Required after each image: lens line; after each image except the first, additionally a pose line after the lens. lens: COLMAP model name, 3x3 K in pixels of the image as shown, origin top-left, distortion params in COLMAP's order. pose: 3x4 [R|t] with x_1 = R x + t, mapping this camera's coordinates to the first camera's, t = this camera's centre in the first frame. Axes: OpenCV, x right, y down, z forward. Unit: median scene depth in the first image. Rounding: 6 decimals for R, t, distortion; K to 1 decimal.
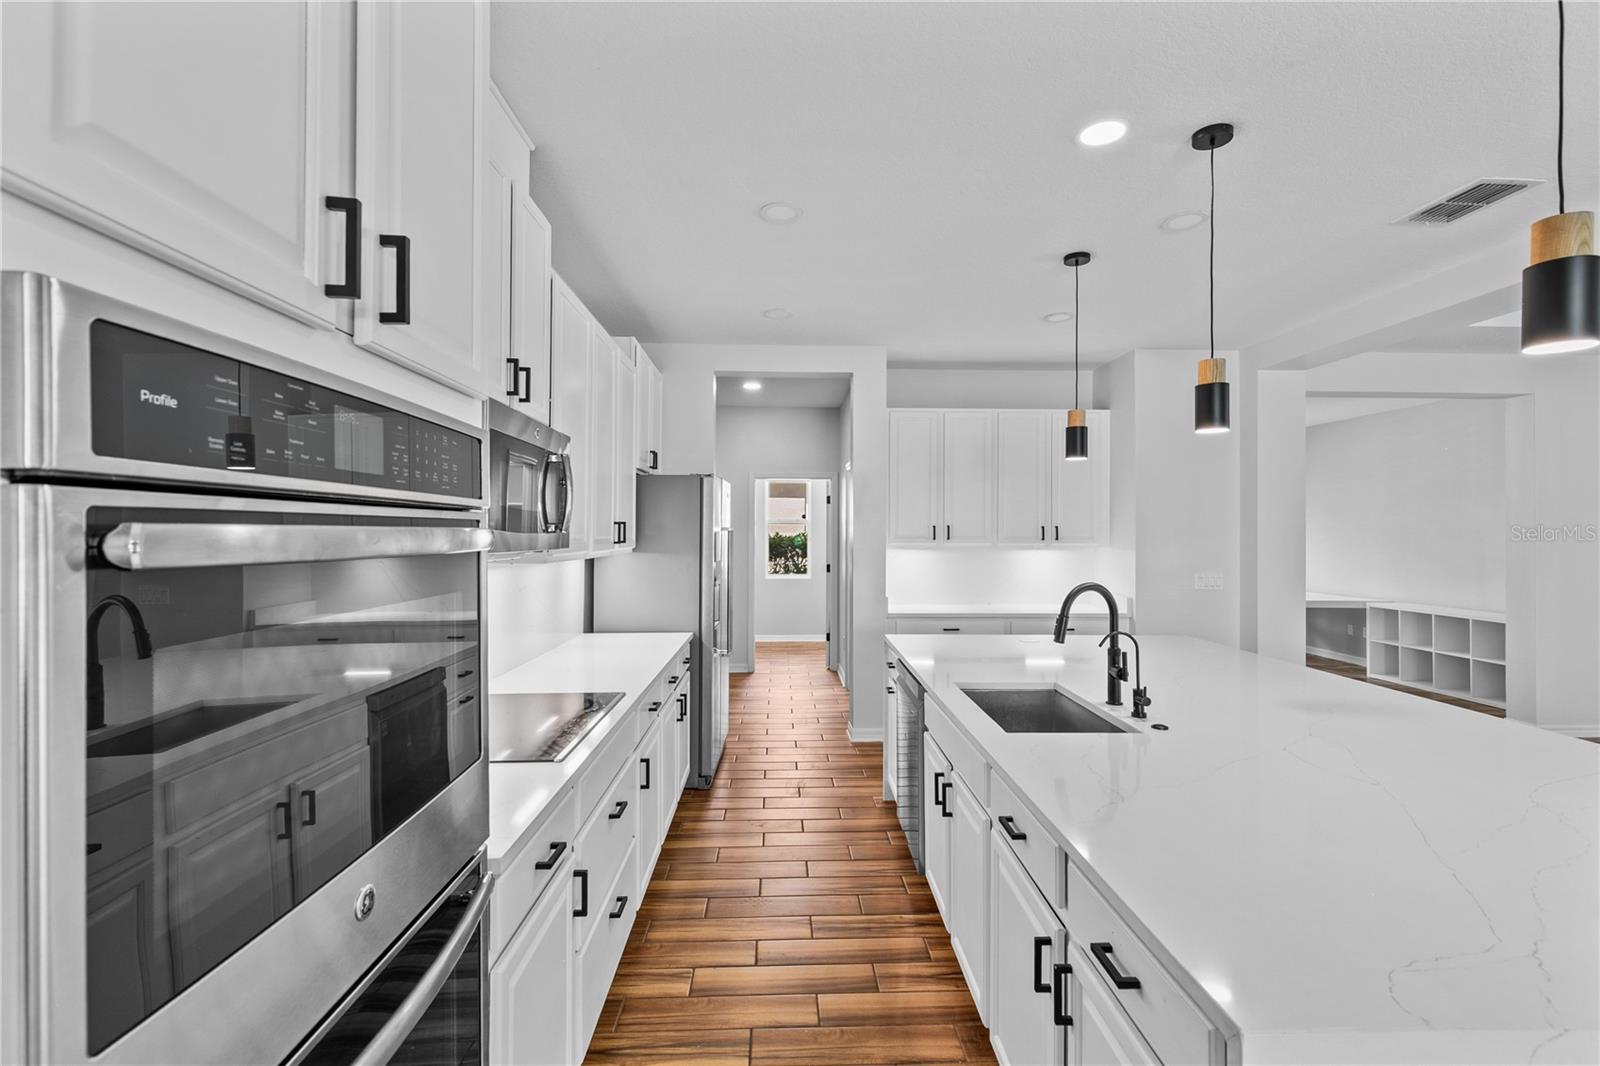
lens RADIAL K [[707.8, 0, 800.0], [0, 707.8, 533.0], [0, 0, 1]] dist [-0.006261, -0.000149]
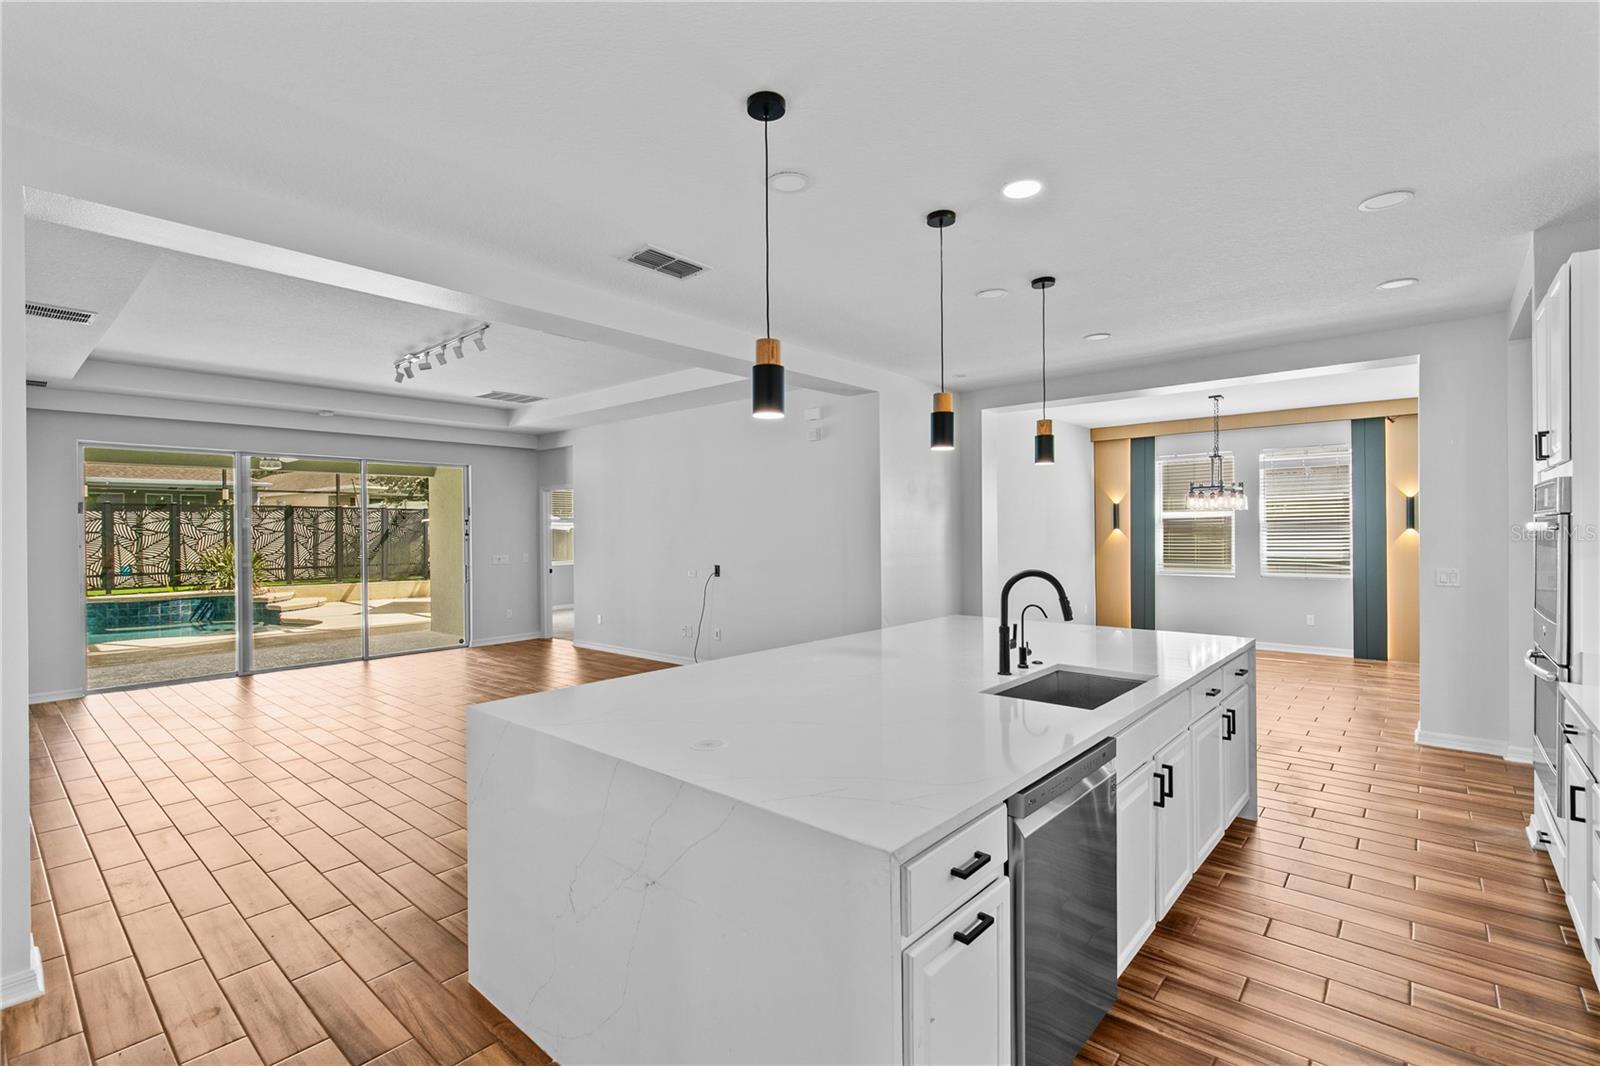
lens RADIAL K [[707.8, 0, 800.0], [0, 707.8, 533.0], [0, 0, 1]] dist [-0.006261, -0.000149]
pose [[-0.729597, -0.000445, 0.683878, -0.105510], [0.005754, 0.999960, 0.006790, -0.002466], [-0.683853, 0.008889, -0.729565, 2.071873]]
